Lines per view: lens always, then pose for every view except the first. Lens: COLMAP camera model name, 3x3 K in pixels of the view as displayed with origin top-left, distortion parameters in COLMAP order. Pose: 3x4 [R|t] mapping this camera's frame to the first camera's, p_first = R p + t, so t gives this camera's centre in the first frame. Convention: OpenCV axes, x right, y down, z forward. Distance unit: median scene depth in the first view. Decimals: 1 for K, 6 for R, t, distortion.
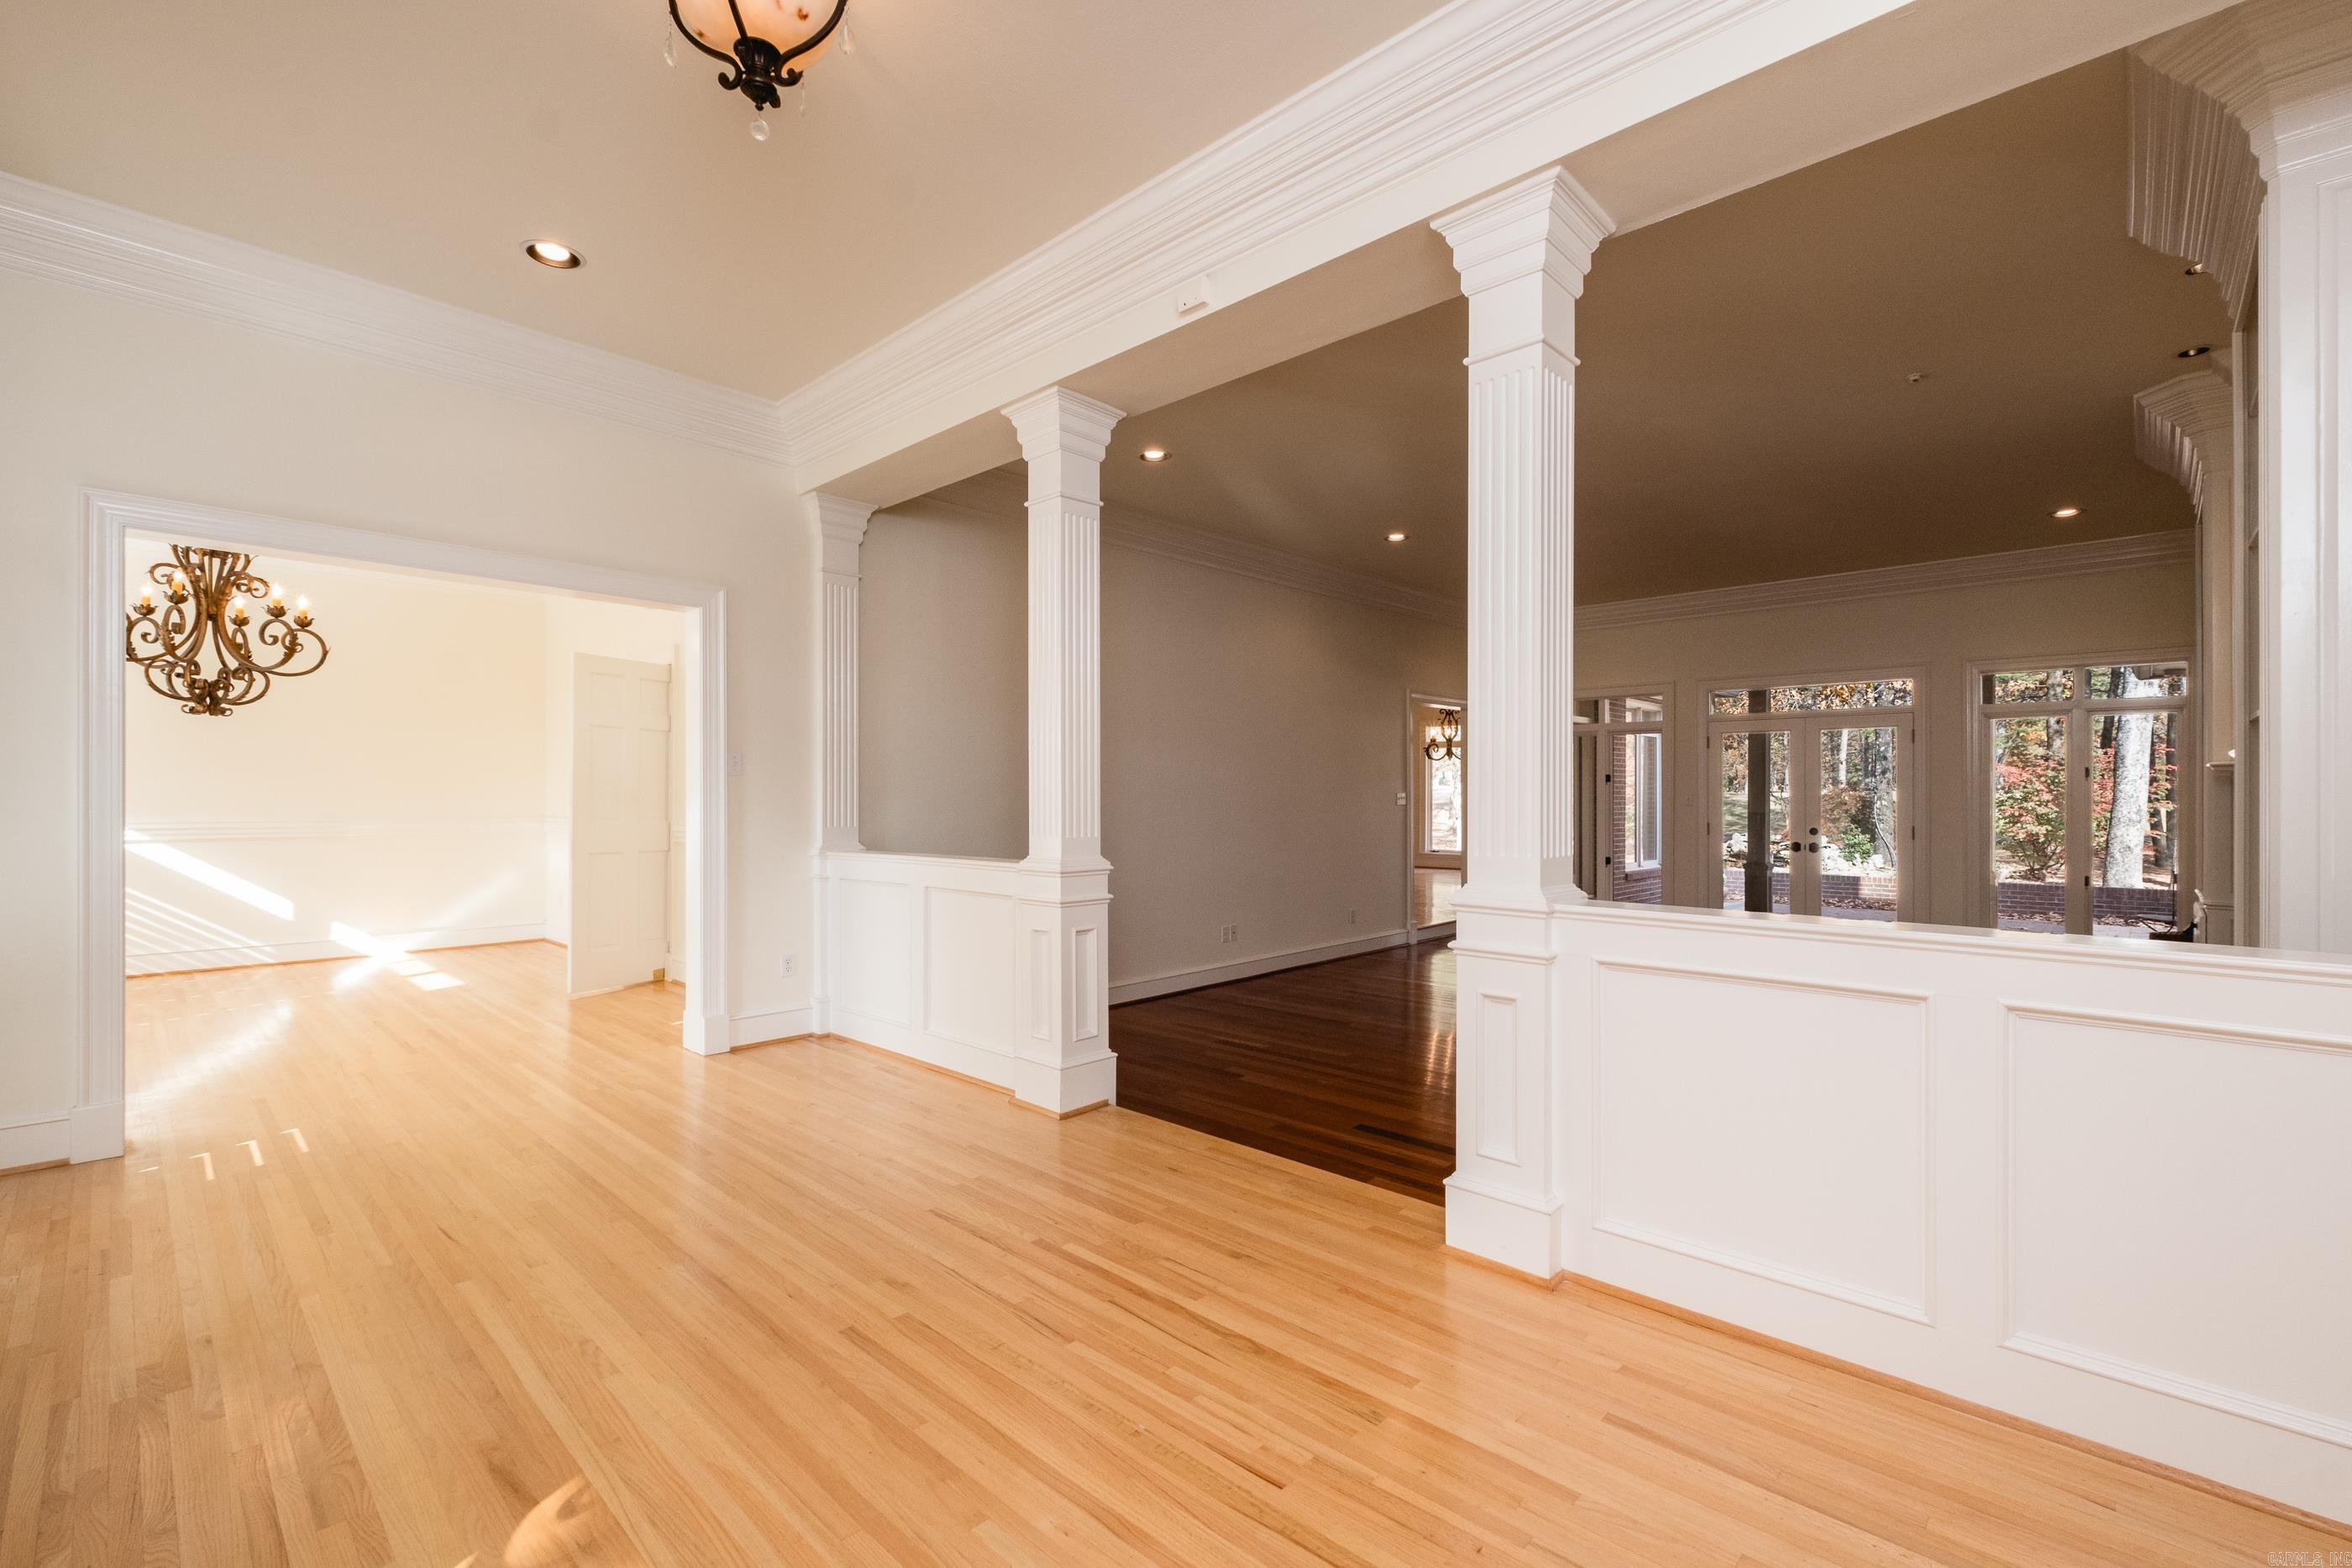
lens RADIAL K [[1016.3, 0, 1203.7], [0, 1016.3, 791.9], [0, 0, 1]] dist [0.000707, -0.000691]
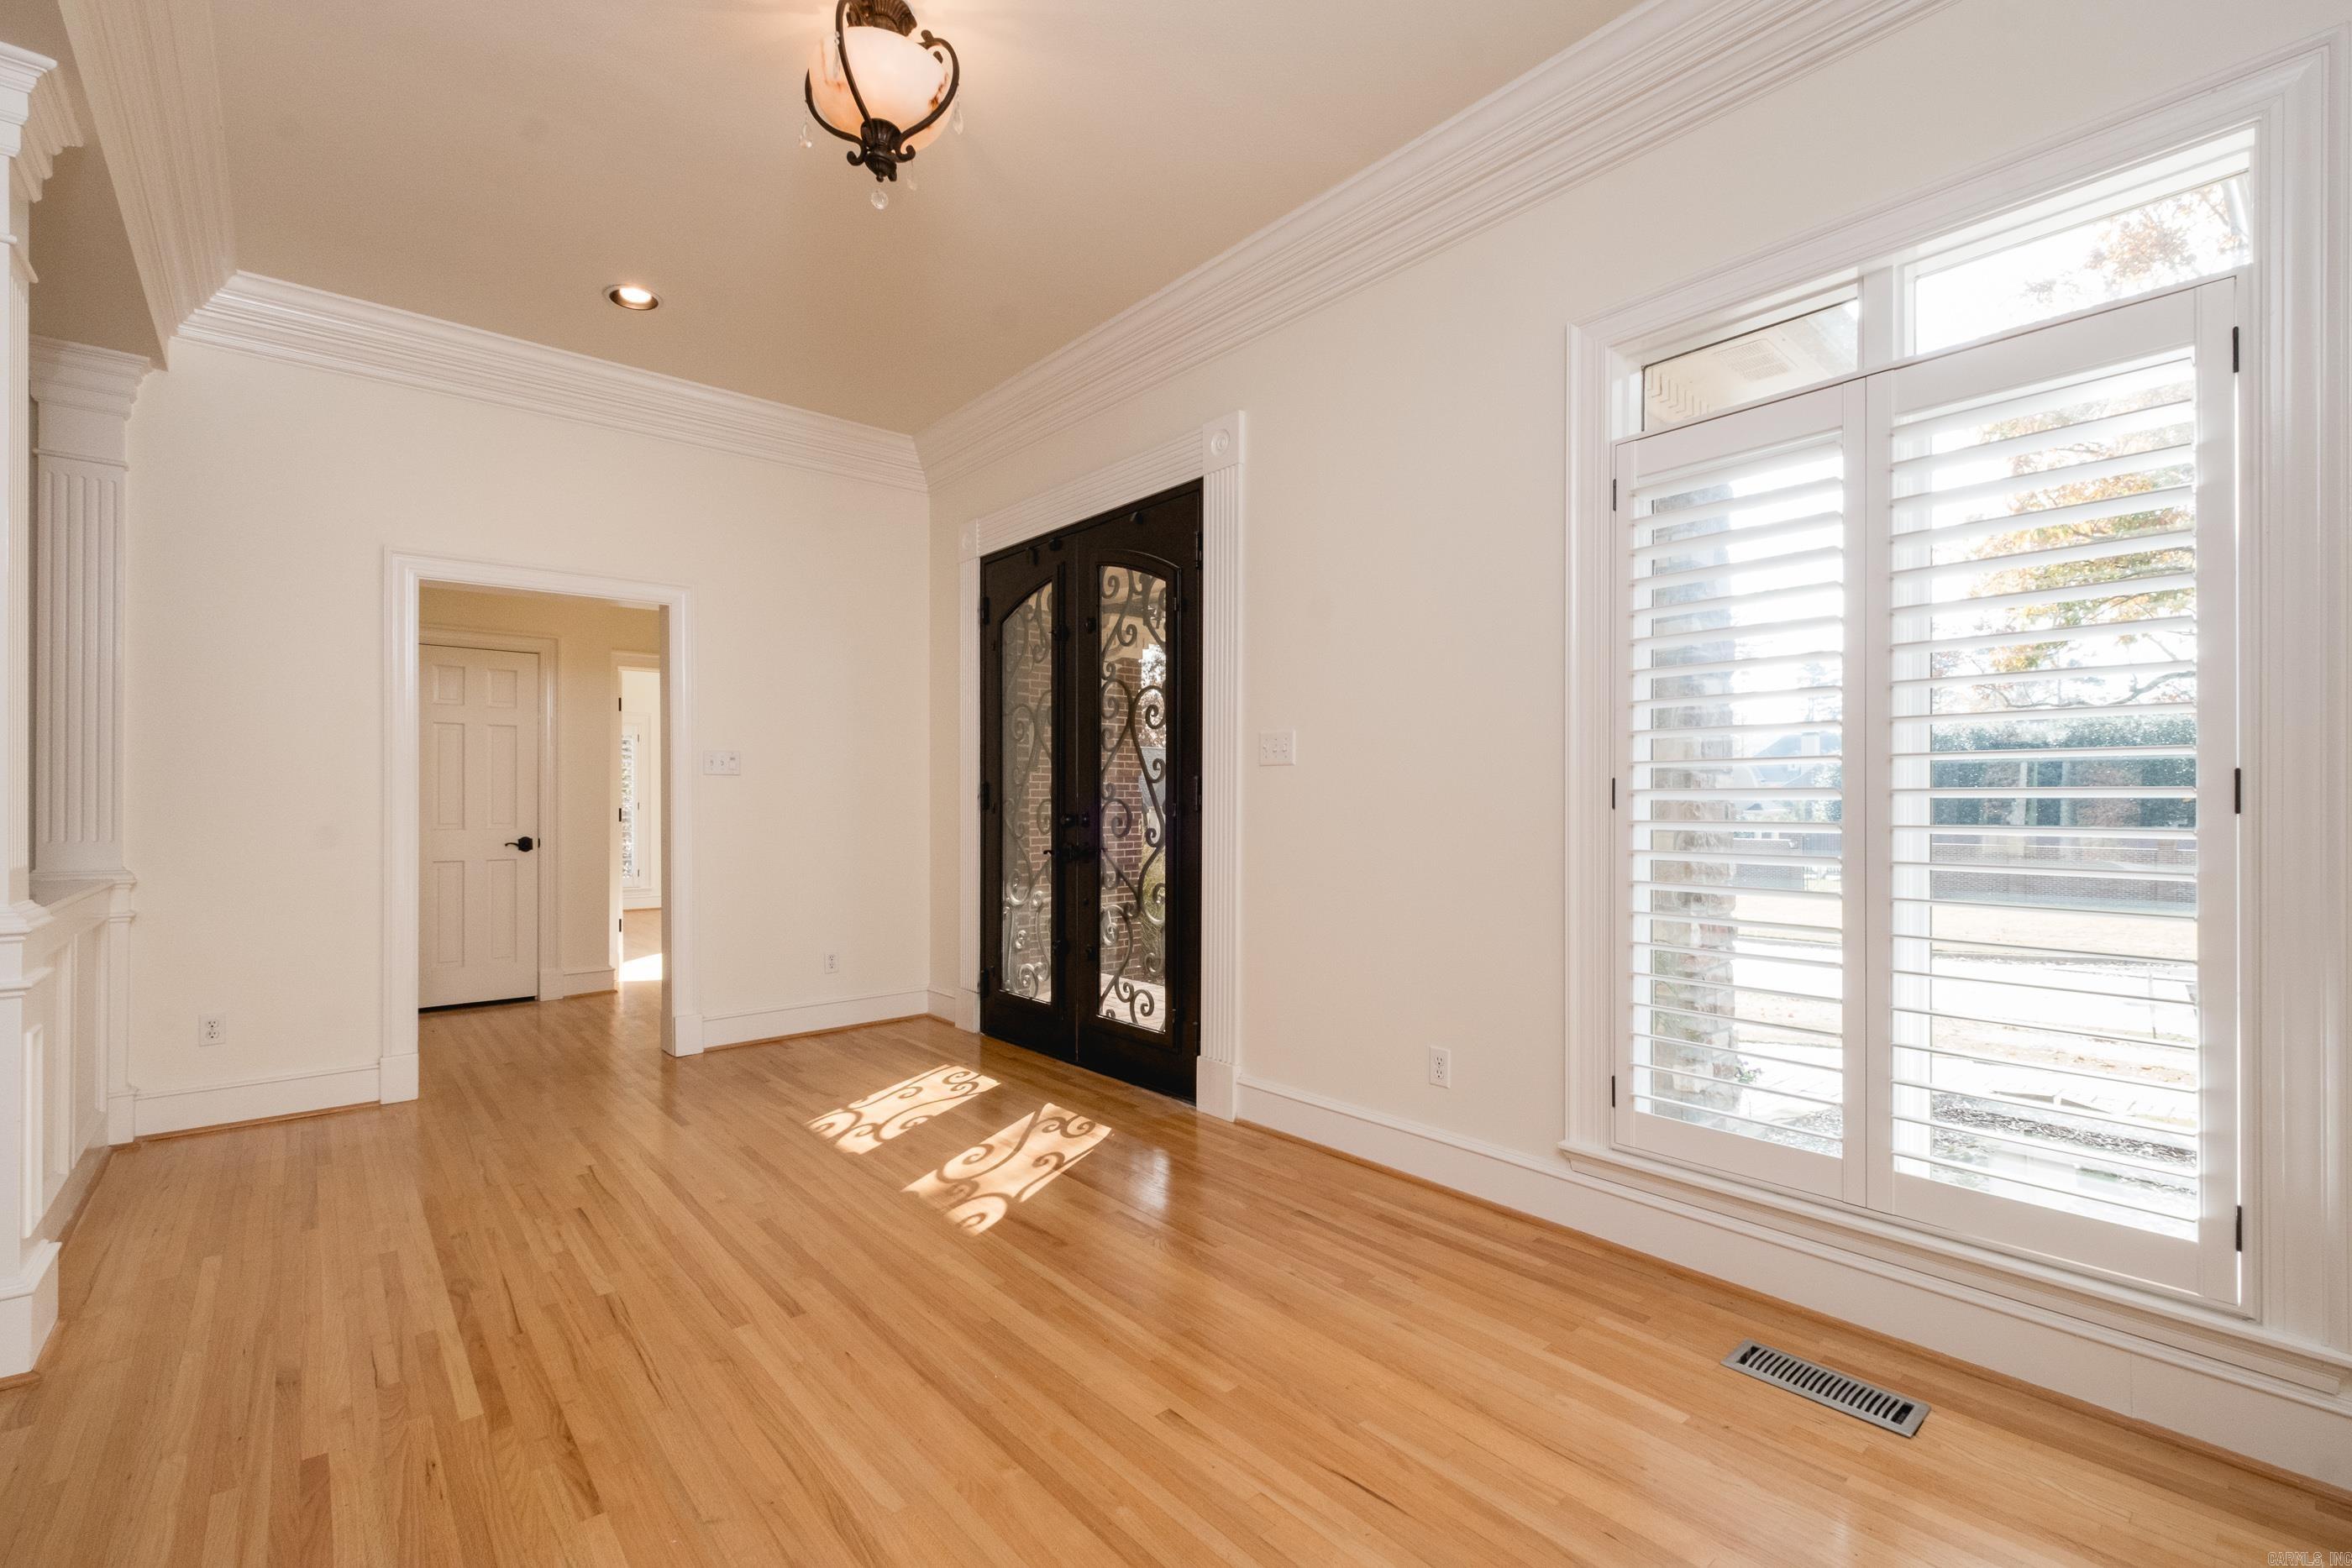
lens RADIAL K [[1001.1, 0, 1170.3], [0, 1001.1, 795.6], [0, 0, 1]] dist [0.002936, -0.001556]
pose [[-0.992054, -0.000790, 0.125809, -0.863028], [-0.000984, 0.999998, -0.001481, 0.009203], [-0.125808, -0.001593, -0.992053, 1.984827]]
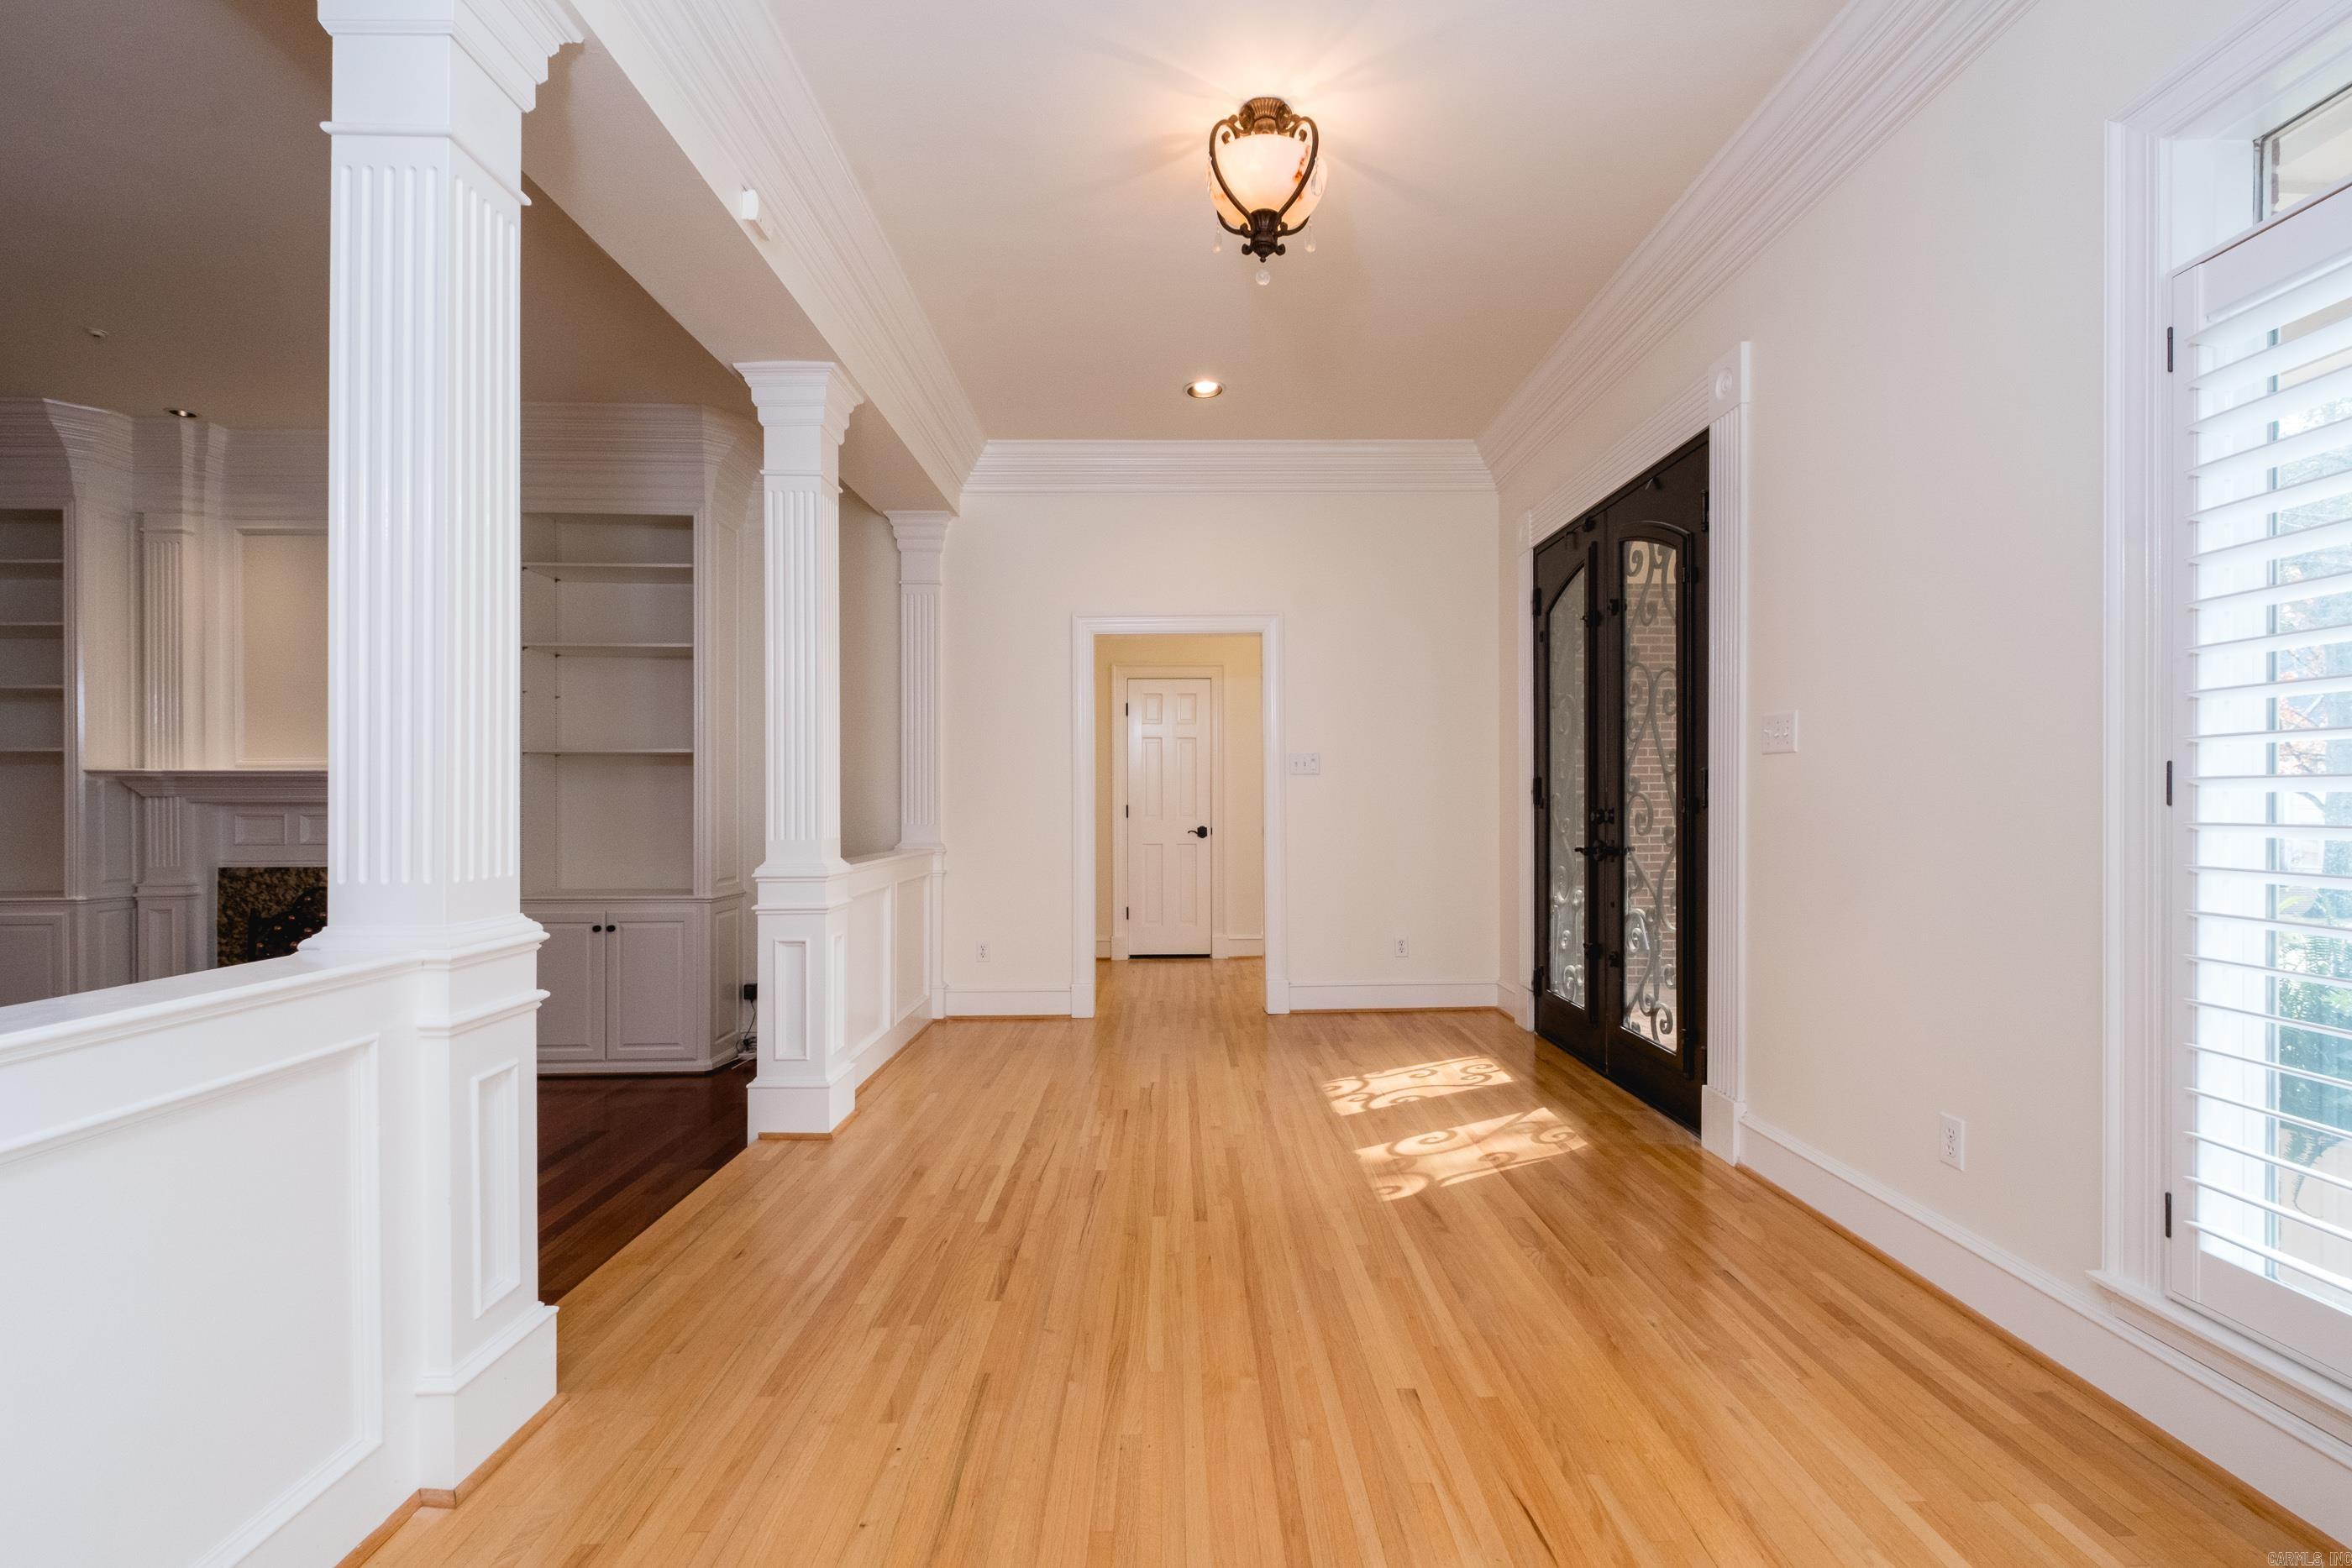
lens RADIAL K [[1016.3, 0, 1203.7], [0, 1016.3, 791.9], [0, 0, 1]] dist [0.000707, -0.000691]
pose [[-0.693472, 0.005191, 0.720465, -1.272911], [0.006797, 0.999977, -0.000663, 0.005905], [-0.720451, 0.004437, -0.693491, 1.887375]]
